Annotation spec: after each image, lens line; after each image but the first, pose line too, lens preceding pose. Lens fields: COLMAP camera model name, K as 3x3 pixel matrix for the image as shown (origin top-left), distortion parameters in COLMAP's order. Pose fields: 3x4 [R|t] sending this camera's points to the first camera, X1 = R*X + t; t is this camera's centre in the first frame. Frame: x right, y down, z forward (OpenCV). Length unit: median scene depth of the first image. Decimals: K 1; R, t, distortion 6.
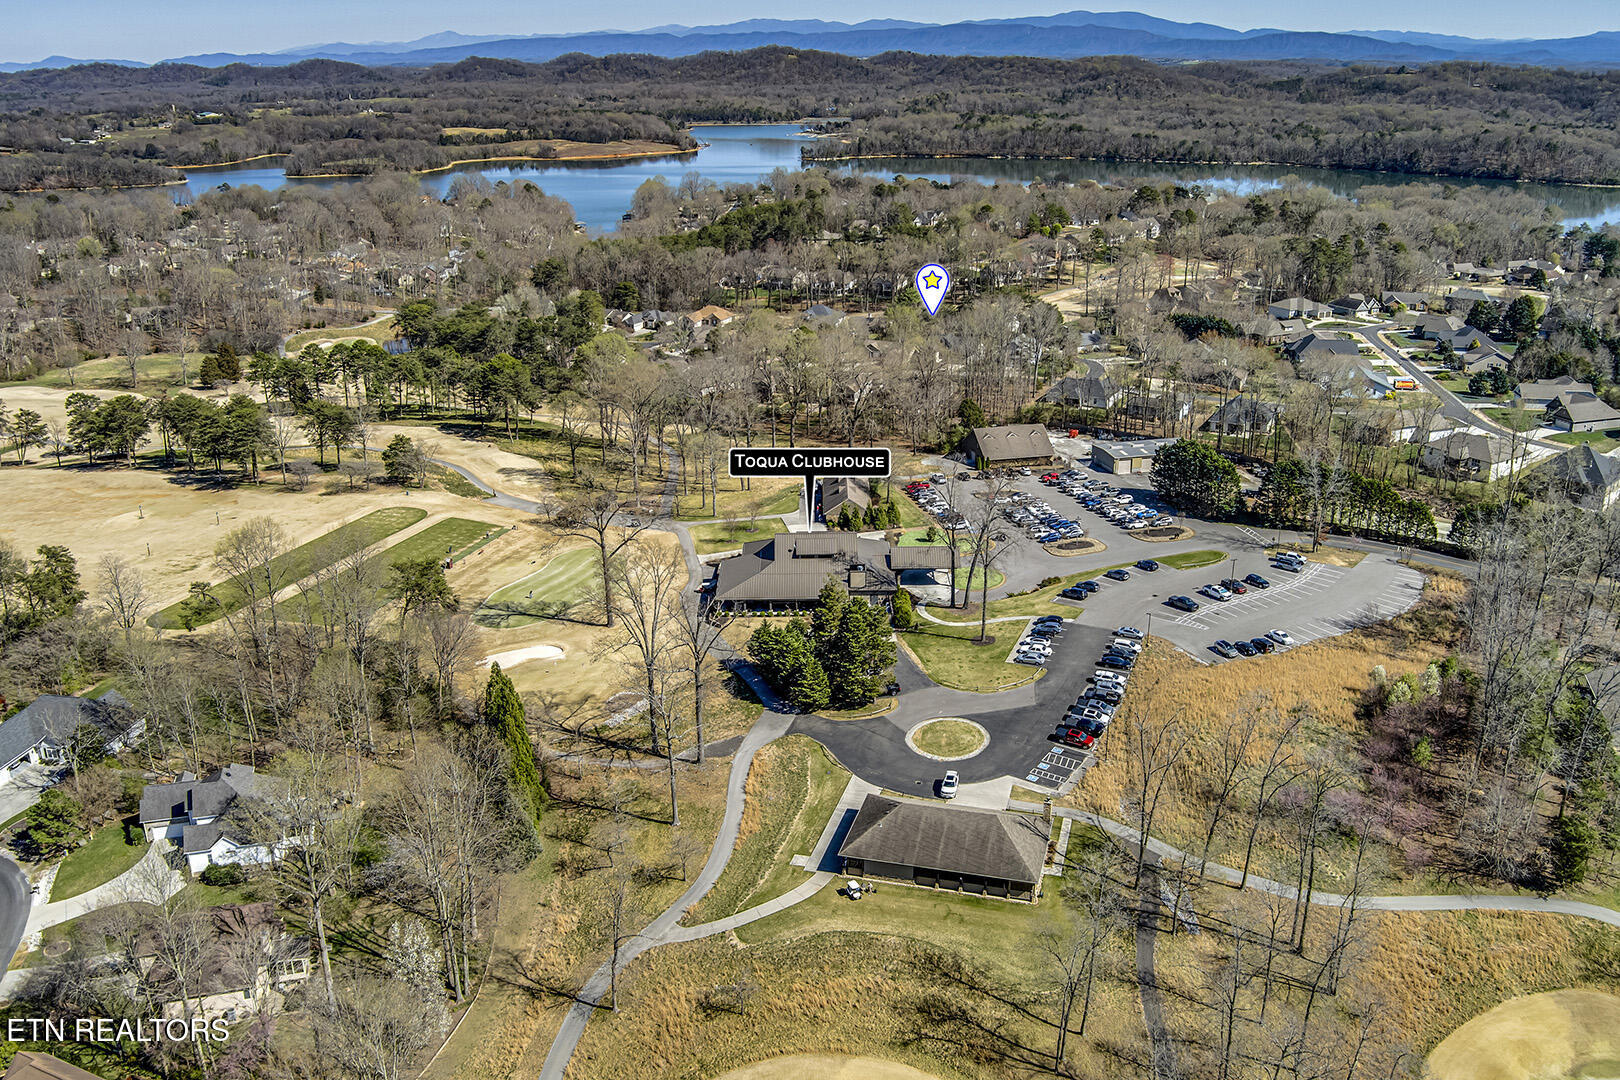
lens RADIAL K [[1342.1, 0, 810.1], [0, 1342.1, 538.1], [0, 0, 1]] dist [-0.084352, 0.029850]
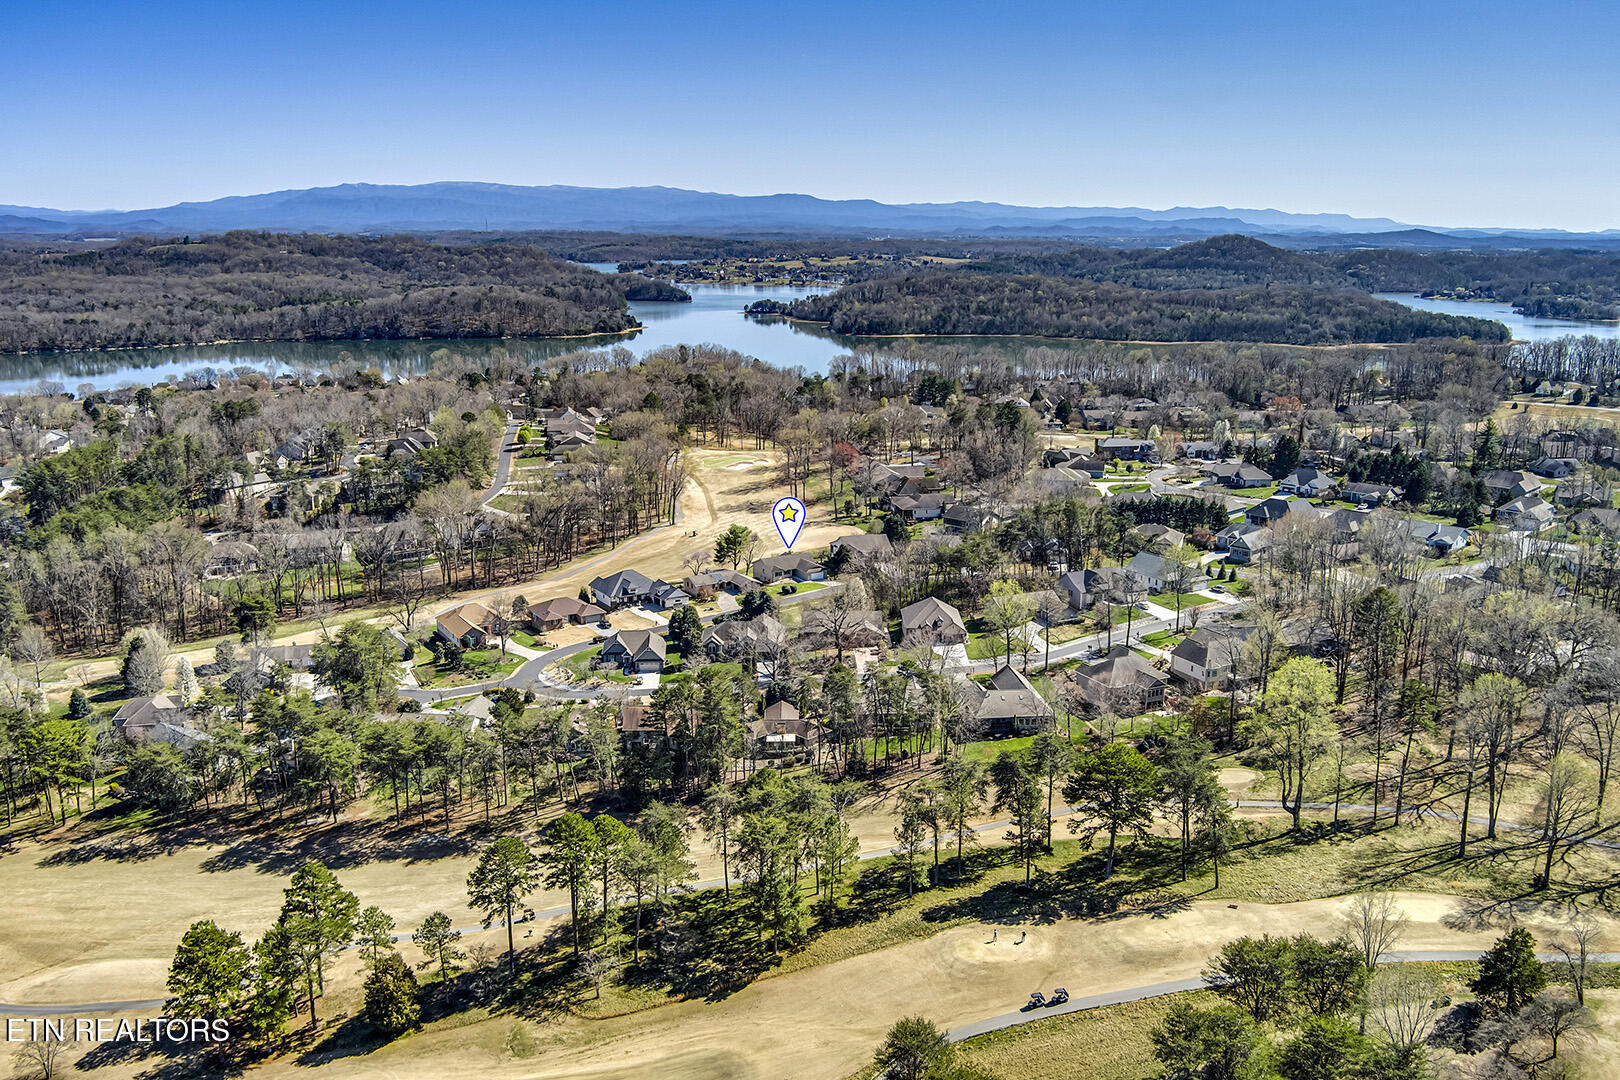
lens RADIAL K [[1342.1, 0, 803.9], [0, 1342.1, 537.4], [0, 0, 1]] dist [-0.084352, 0.029850]
pose [[0.604482, -0.170675, 0.778120, -0.134976], [0.262153, 0.964993, 0.008010, -0.052070], [-0.752248, 0.199145, 0.628064, 0.144773]]
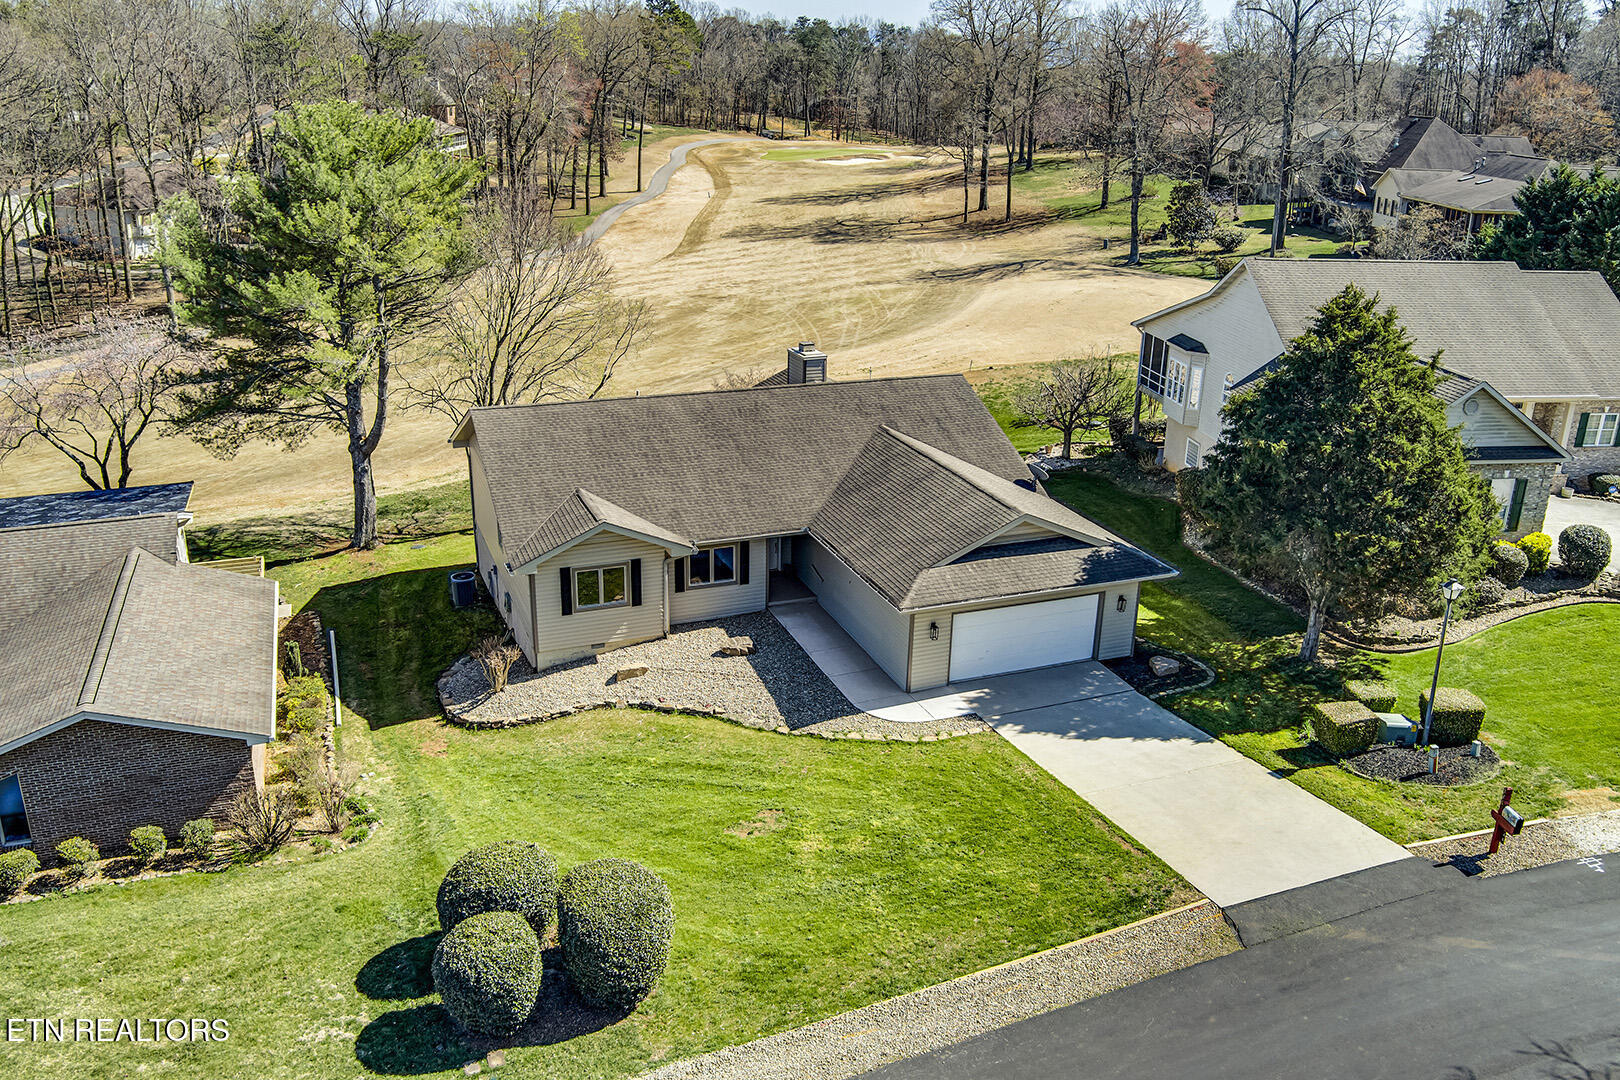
lens RADIAL K [[1324.3, 0, 813.2], [0, 1324.3, 541.3], [0, 0, 1]] dist [-0.070641, -0.005247]
pose [[0.728797, -0.217377, 0.649309, 0.016867], [0.208320, 0.973709, 0.092158, -0.047792], [-0.652271, 0.068100, 0.754920, 0.265856]]
